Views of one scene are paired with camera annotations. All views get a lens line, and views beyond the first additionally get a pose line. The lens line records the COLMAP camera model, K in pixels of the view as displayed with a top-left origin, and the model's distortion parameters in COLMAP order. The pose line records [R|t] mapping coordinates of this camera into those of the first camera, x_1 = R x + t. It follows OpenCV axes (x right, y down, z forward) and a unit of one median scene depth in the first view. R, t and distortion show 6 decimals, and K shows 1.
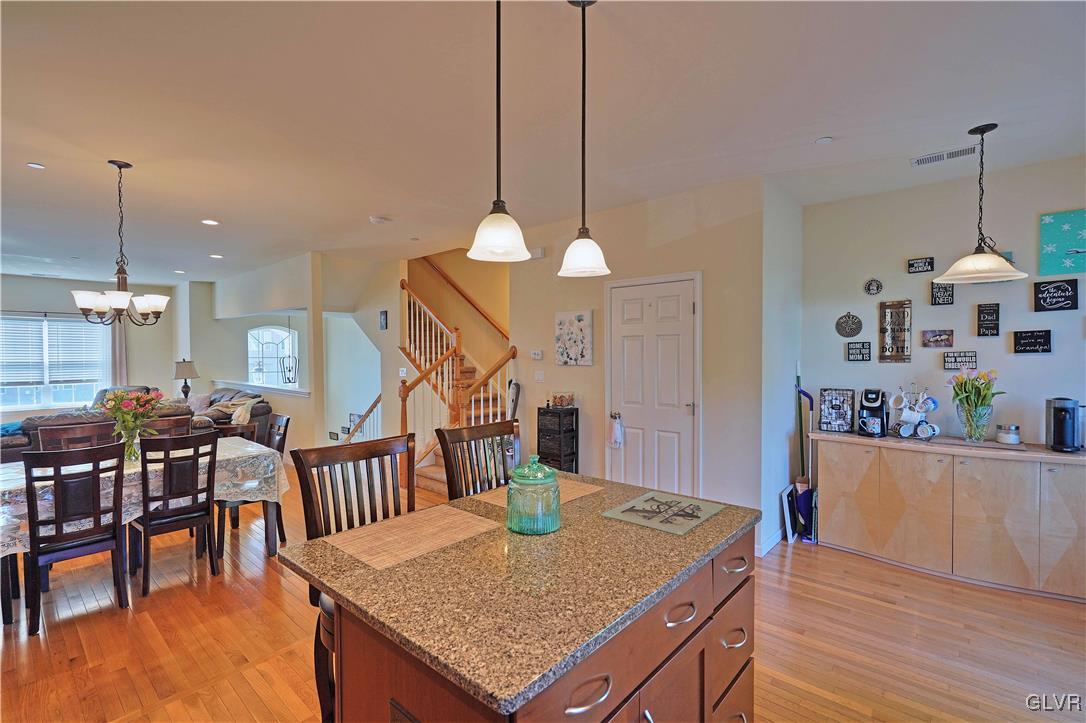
lens RADIAL K [[491.2, 0, 540.6], [0, 491.2, 363.7], [0, 0, 1]] dist [-0.010475, 0.006053]
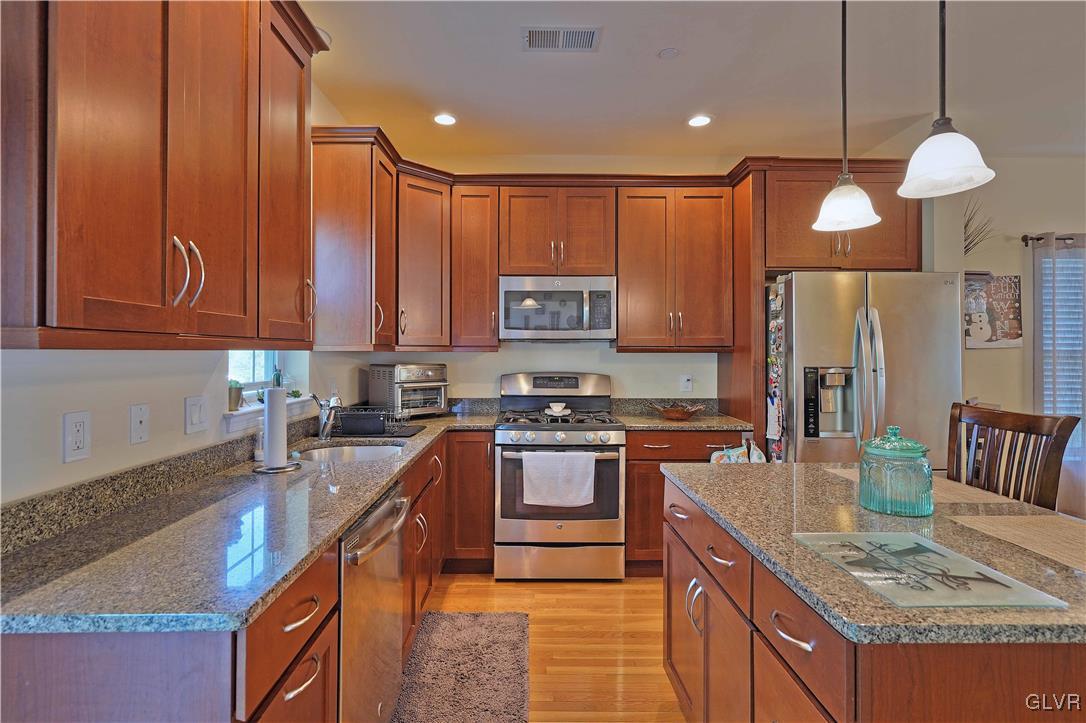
lens RADIAL K [[536.0, 0, 532.3], [0, 536.0, 350.3], [0, 0, 1]] dist [-0.000217, 0.000075]
pose [[-0.743649, 0.000345, -0.668570, 0.534948], [-0.011530, 0.999845, 0.013342, 0.022821], [0.668470, 0.017631, -0.743530, 0.621026]]
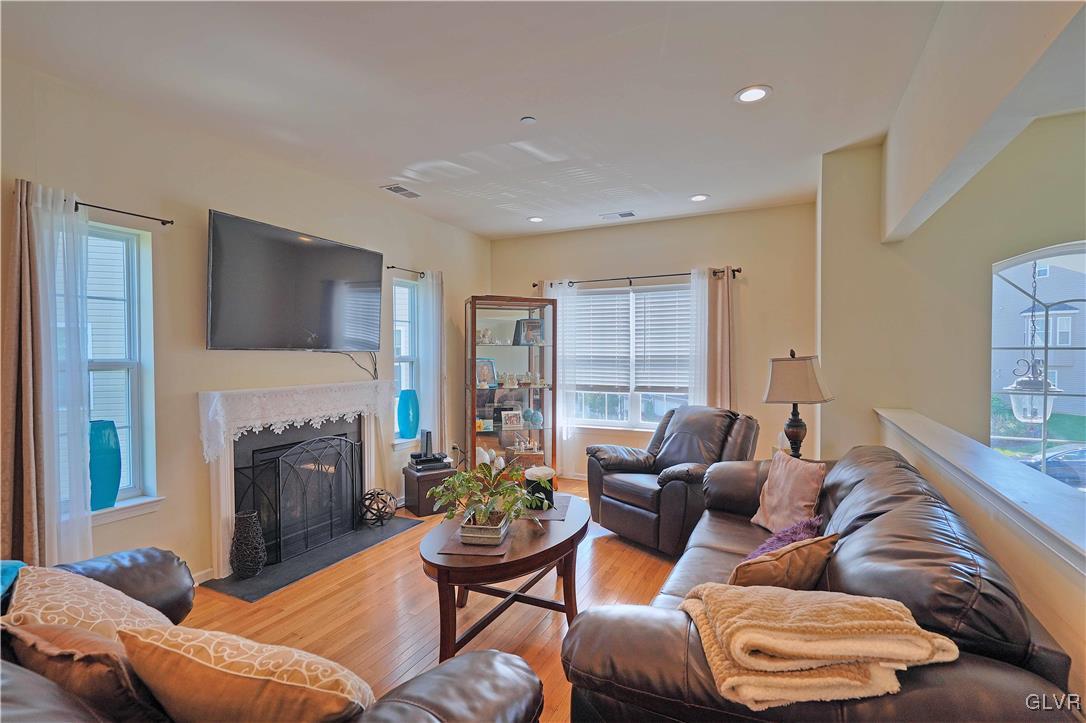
lens RADIAL K [[506.9, 0, 549.5], [0, 506.9, 362.9], [0, 0, 1]] dist [-0.000819, -0.000154]
pose [[0.283675, 0.017794, -0.958755, -1.020383], [-0.016997, 0.999764, 0.013526, -0.006077], [0.958770, 0.012459, 0.283910, 1.783947]]
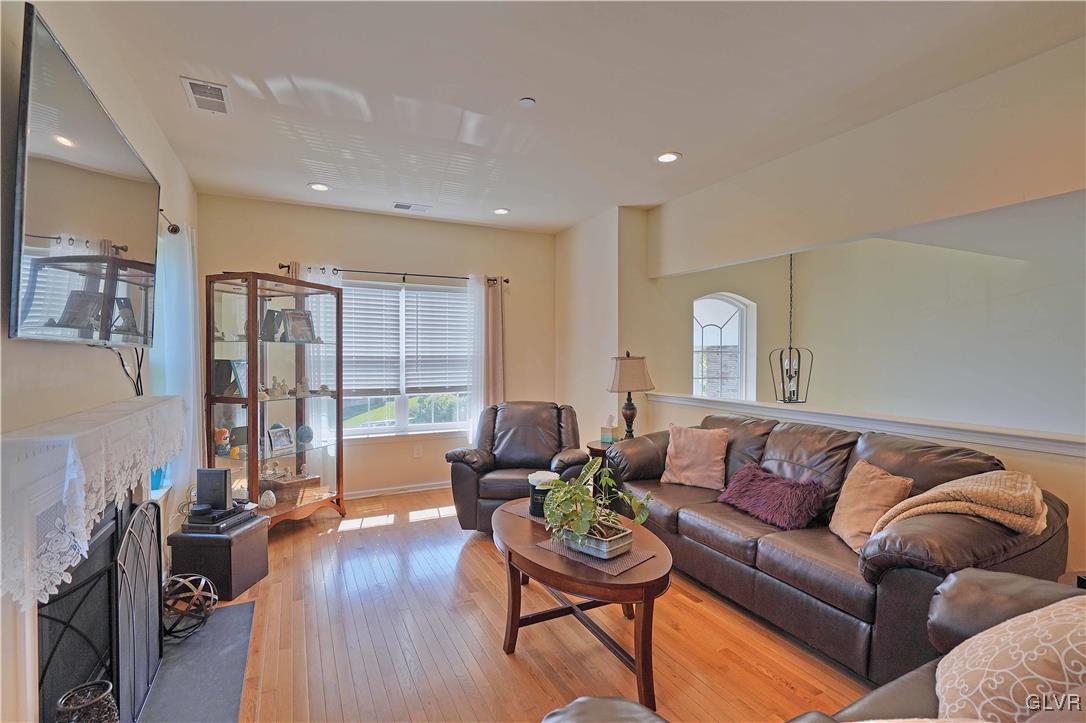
lens RADIAL K [[491.2, 0, 540.6], [0, 491.2, 363.7], [0, 0, 1]] dist [-0.010475, 0.006053]
pose [[0.924899, 0.008762, -0.380111, -1.564023], [-0.009229, 0.999957, 0.000593, 0.007522], [0.380100, 0.002960, 0.924941, 1.262396]]
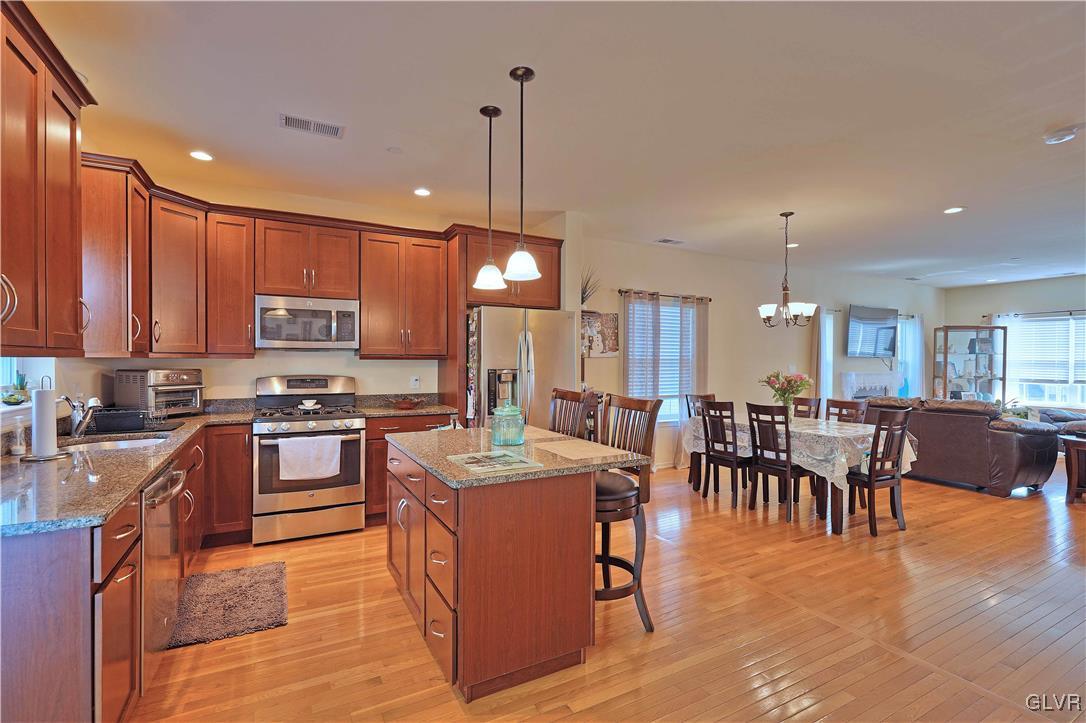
lens RADIAL K [[491.2, 0, 540.6], [0, 491.2, 363.7], [0, 0, 1]] dist [-0.010475, 0.006053]
pose [[-0.343086, 0.010412, -0.939246, 0.738941], [-0.021472, 0.999590, 0.018924, 0.016569], [0.939059, 0.026660, -0.342722, 0.826401]]
